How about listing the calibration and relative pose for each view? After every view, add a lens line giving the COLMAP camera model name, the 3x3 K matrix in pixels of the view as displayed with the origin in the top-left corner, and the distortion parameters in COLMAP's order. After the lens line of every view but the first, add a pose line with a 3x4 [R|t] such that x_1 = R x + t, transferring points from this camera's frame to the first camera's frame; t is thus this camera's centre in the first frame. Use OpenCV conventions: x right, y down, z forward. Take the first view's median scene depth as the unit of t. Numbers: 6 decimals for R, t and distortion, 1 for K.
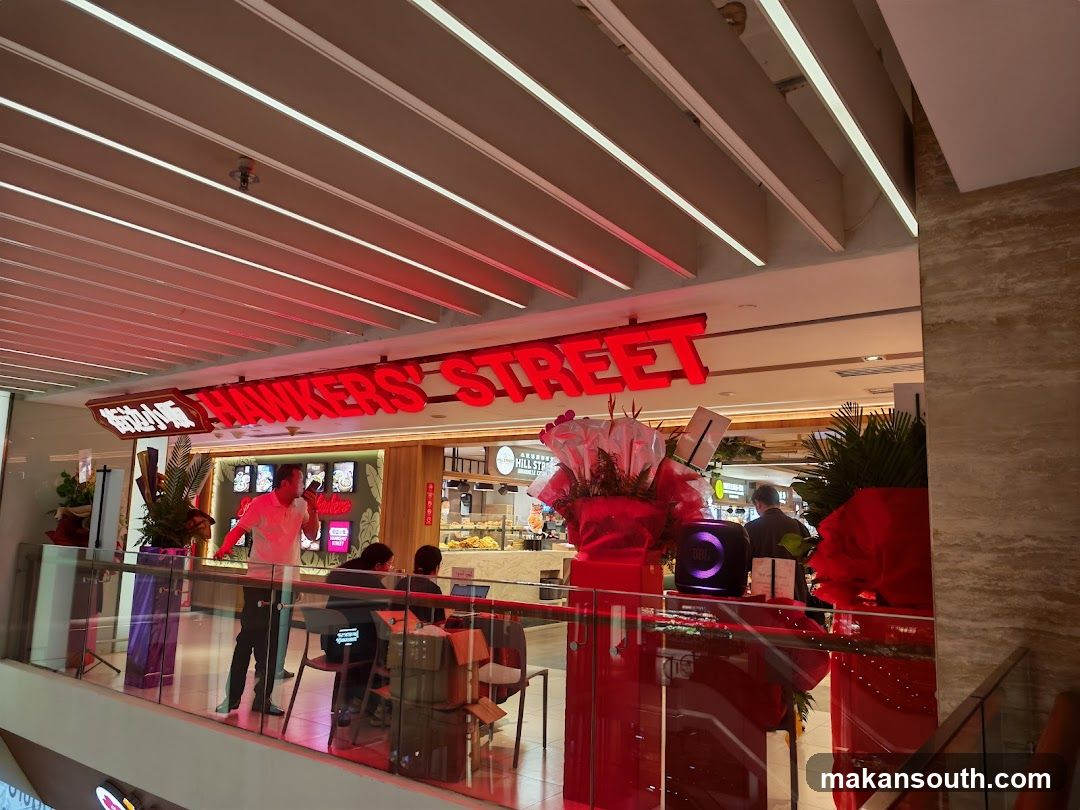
lens RADIAL K [[758.0, 0, 542.4], [0, 758.0, 417.8], [0, 0, 1]] dist [0.104102, -0.122297]
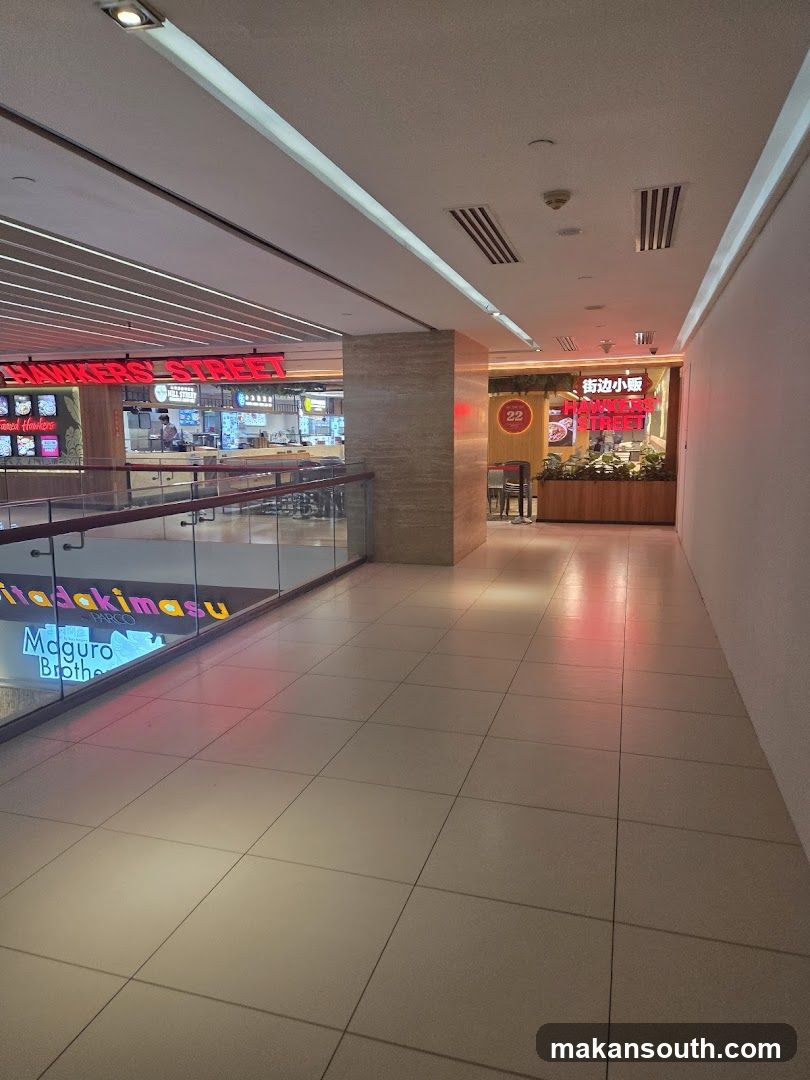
lens RADIAL K [[758.0, 0, 390.5], [0, 758.0, 540.1], [0, 0, 1]] dist [0.104102, -0.122297]
pose [[0.950190, -0.076159, 0.302222, -0.101097], [-0.011675, 0.960307, 0.278701, -0.091794], [-0.311451, -0.268348, 0.911585, -0.605404]]
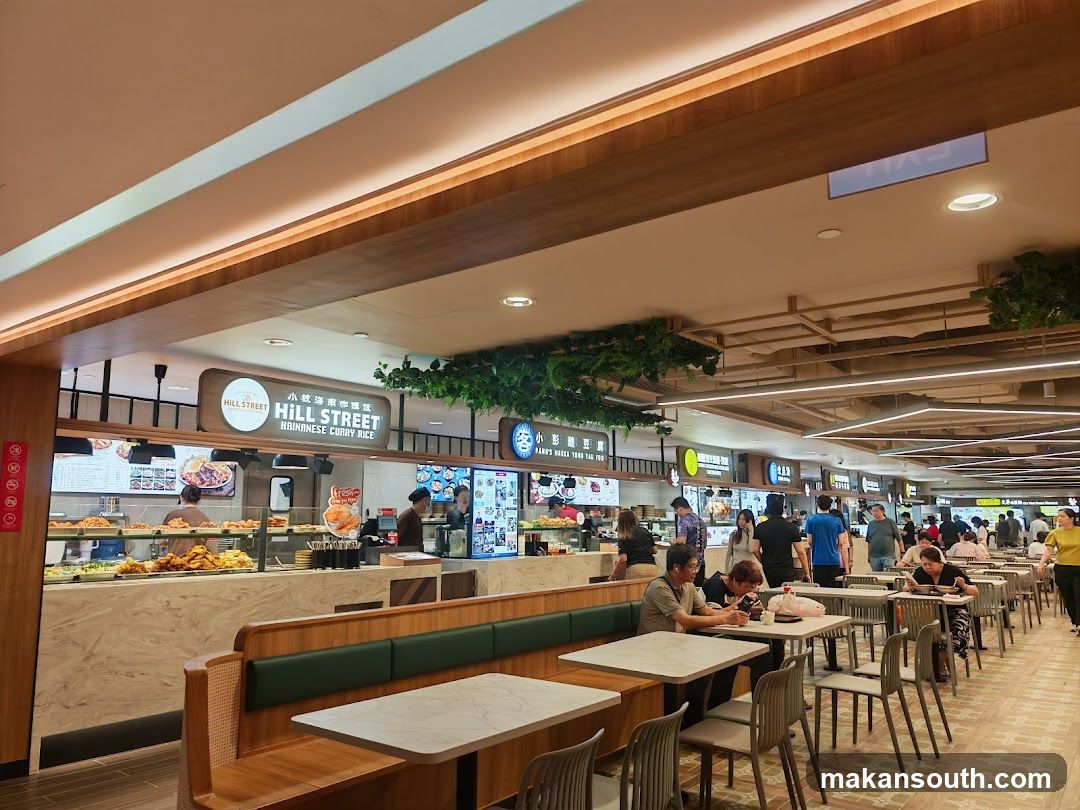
lens RADIAL K [[758.0, 0, 542.4], [0, 758.0, 417.8], [0, 0, 1]] dist [0.104102, -0.122297]
pose [[0.999444, -0.026647, -0.020040, 0.174257], [0.026834, 0.999598, 0.009110, 0.067577], [0.019789, -0.009642, 0.999758, 0.477471]]
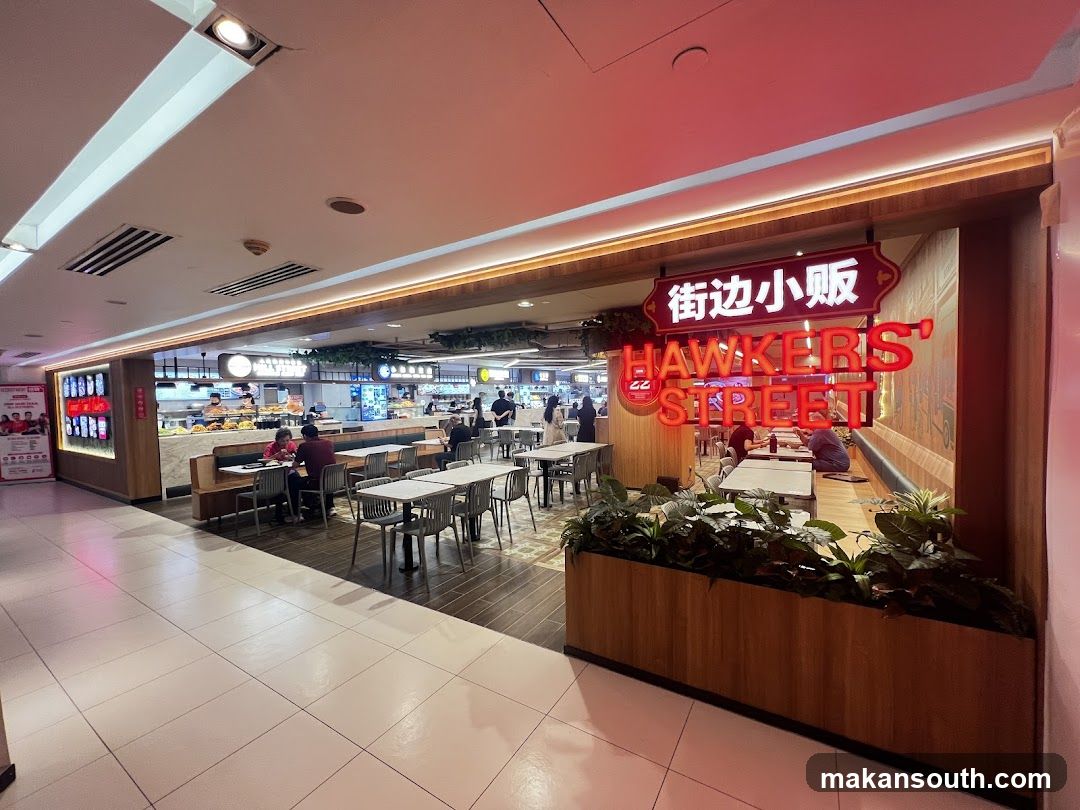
lens RADIAL K [[427.5, 0, 550.0], [0, 427.5, 408.0], [0, 0, 1]] dist [0.002419, 0.000105]
pose [[0.995950, -0.053810, 0.072034, 0.460345], [0.040213, 0.983132, 0.178424, 0.015567], [-0.080420, -0.174805, 0.981313, 0.190880]]
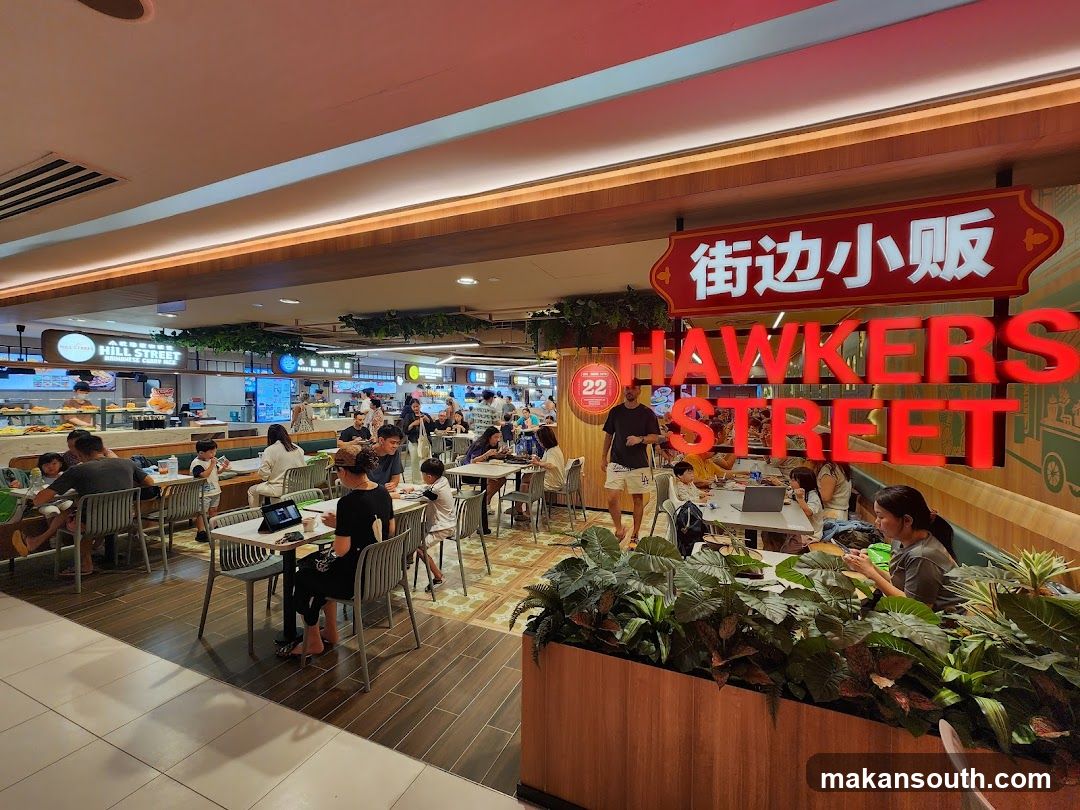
lens RADIAL K [[435.4, 0, 549.8], [0, 435.4, 406.0], [0, 0, 1]] dist [0.009598, -0.000174]
pose [[0.975152, -0.026687, 0.219925, 0.458143], [-0.011302, 0.985433, 0.169690, 0.025754], [-0.221250, -0.167959, 0.960645, 0.274289]]
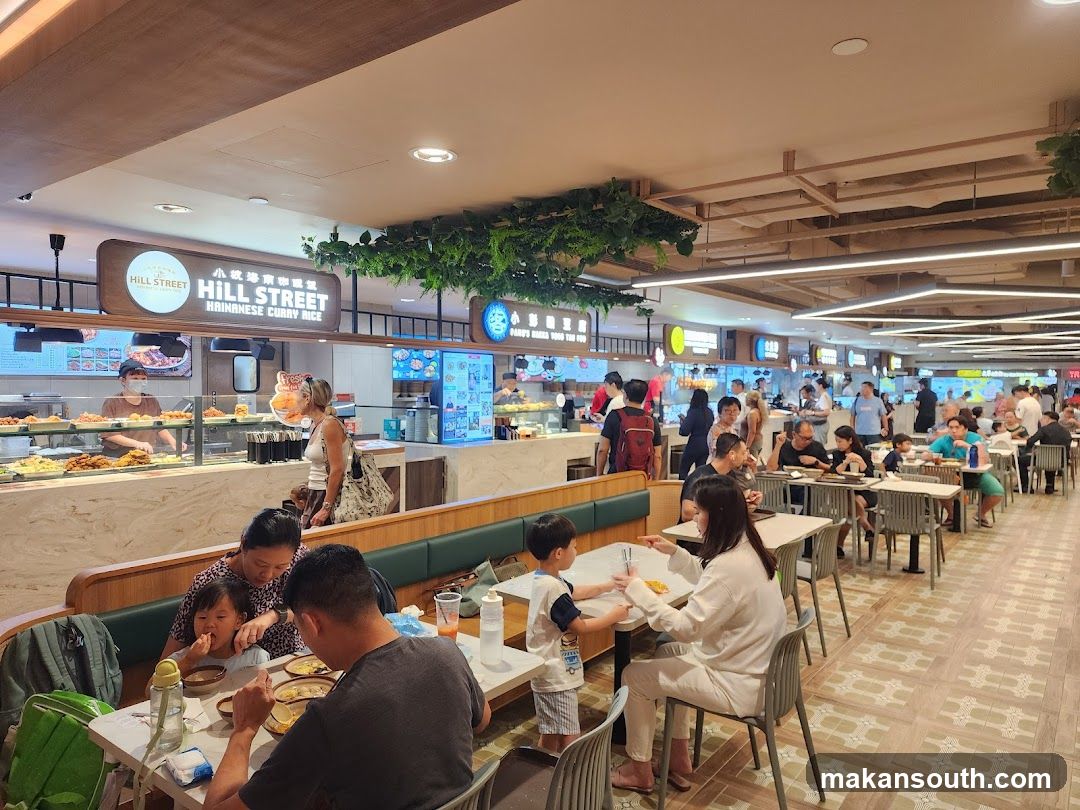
lens RADIAL K [[700.8, 0, 553.6], [0, 700.8, 404.4], [0, 0, 1]] dist [0.118832, -0.135799]
pose [[0.999657, -0.017995, -0.019016, 0.204926], [0.021010, 0.984770, 0.172589, 0.060563], [0.015620, -0.172929, 0.984810, 0.572924]]
